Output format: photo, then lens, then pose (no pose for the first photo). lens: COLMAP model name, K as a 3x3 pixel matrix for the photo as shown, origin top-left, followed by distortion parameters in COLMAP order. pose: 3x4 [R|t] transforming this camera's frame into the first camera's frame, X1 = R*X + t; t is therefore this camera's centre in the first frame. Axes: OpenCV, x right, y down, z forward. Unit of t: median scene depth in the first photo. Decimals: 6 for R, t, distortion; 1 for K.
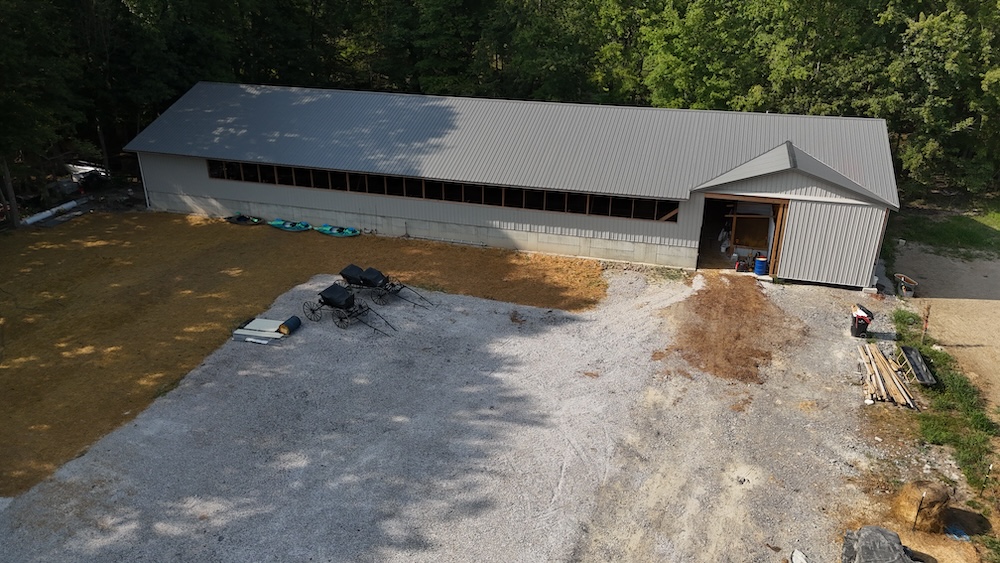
lens RADIAL K [[740.2, 0, 498.6], [0, 740.2, 278.3], [0, 0, 1]] dist [0.068821, -0.063053]
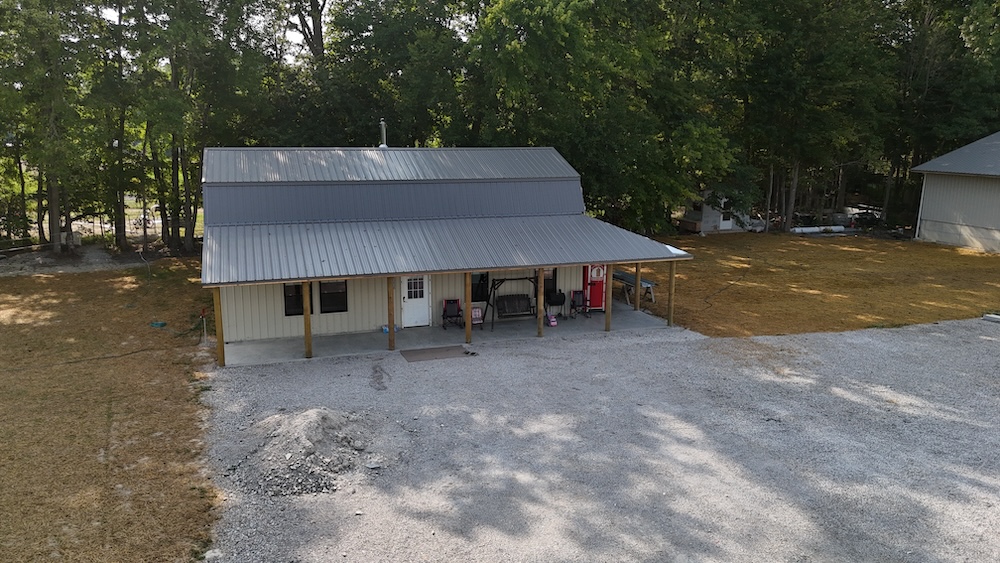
lens RADIAL K [[740.2, 0, 498.6], [0, 740.2, 278.3], [0, 0, 1]] dist [0.068821, -0.063053]
pose [[0.568193, 0.169113, -0.805331, -0.005892], [-0.350713, 0.935089, -0.051080, 0.236453], [0.744418, 0.311463, 0.590621, 0.108789]]
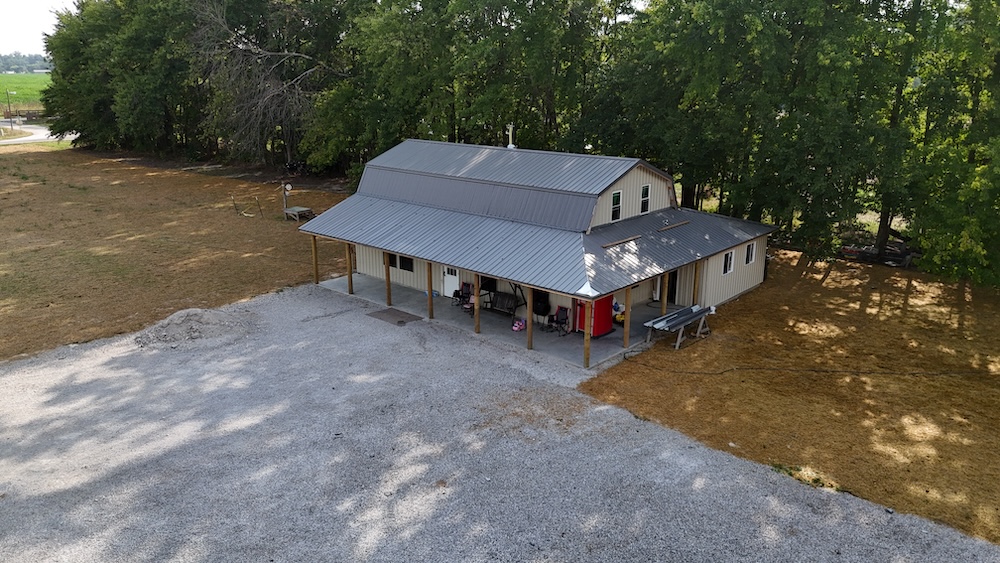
lens RADIAL K [[740.2, 0, 498.6], [0, 740.2, 278.3], [0, 0, 1]] dist [0.068821, -0.063053]
pose [[-0.427113, 0.245104, -0.870344, 0.102430], [-0.379264, 0.825228, 0.418519, -0.106999], [0.820812, 0.508845, -0.259507, 0.699946]]
